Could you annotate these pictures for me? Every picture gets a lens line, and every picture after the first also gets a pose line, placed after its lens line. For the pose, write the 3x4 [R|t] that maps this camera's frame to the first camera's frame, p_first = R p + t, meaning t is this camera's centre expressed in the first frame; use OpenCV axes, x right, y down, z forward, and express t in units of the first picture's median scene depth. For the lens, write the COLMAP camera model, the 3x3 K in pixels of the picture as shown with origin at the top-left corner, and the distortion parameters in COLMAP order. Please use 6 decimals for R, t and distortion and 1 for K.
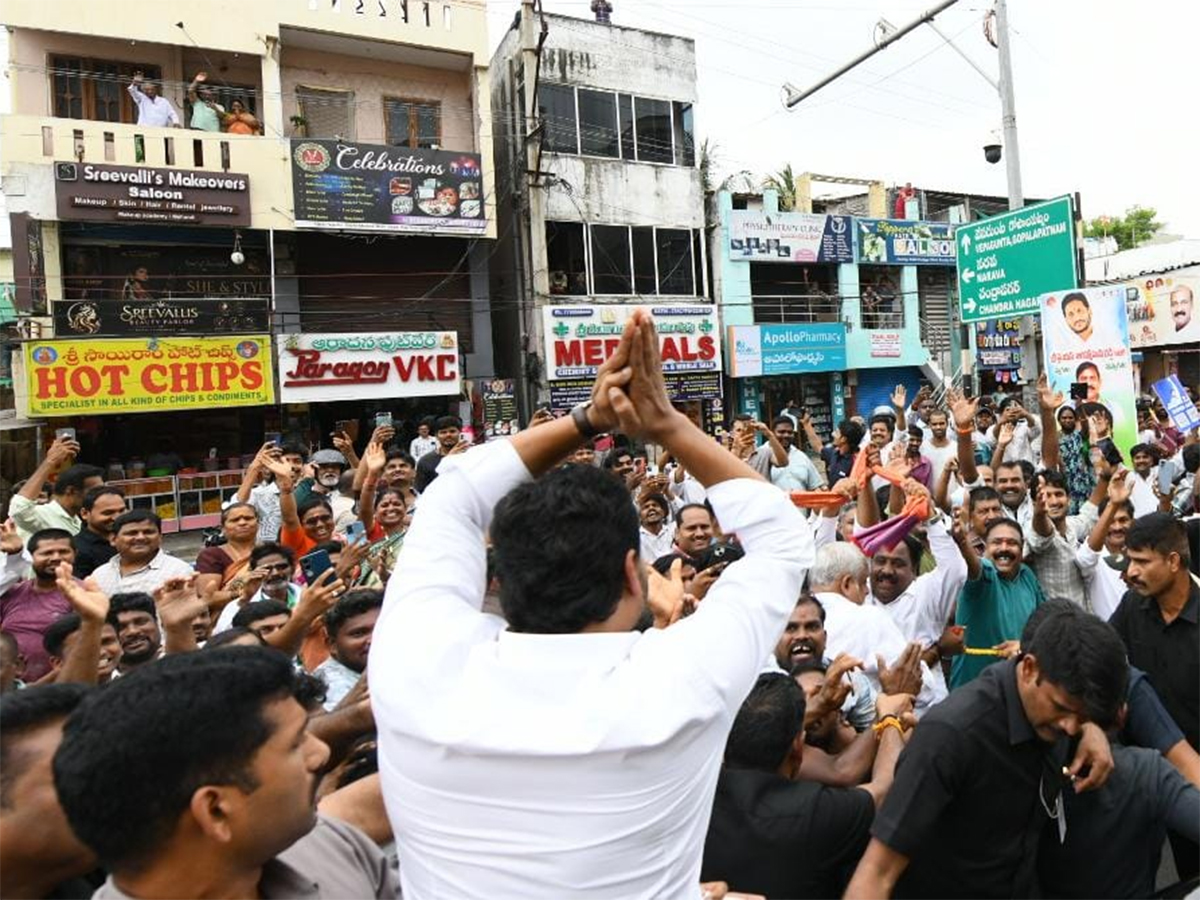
lens RADIAL K [[1283.7, 0, 600.0], [0, 1283.7, 450.0], [0, 0, 1]] dist [-0.018783, -0.016751]
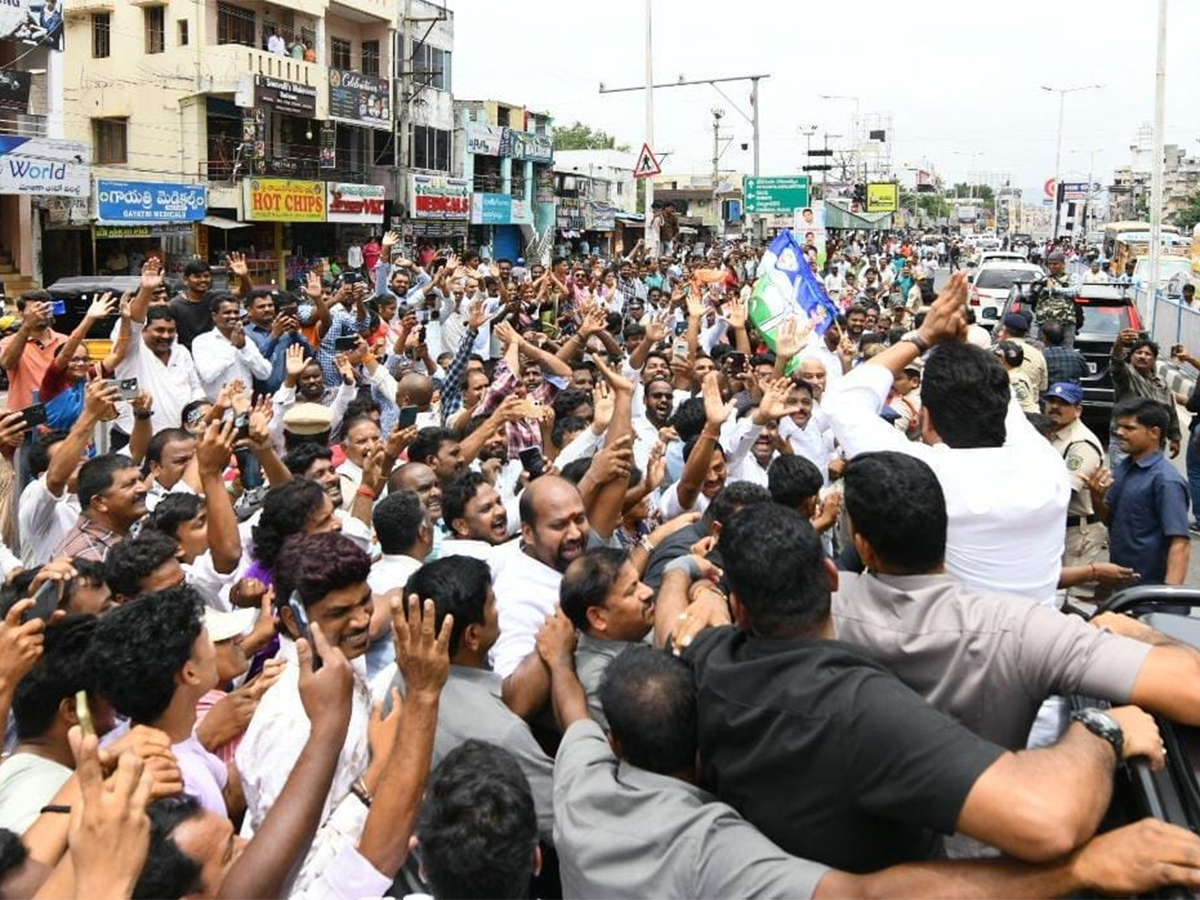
lens RADIAL K [[1283.7, 0, 600.0], [0, 1283.7, 450.0], [0, 0, 1]] dist [-0.018783, -0.016751]
pose [[0.848721, -0.019448, 0.528484, -0.791244], [-0.039355, 0.994230, 0.099789, 0.077382], [-0.527375, -0.105491, 0.843058, -0.651044]]
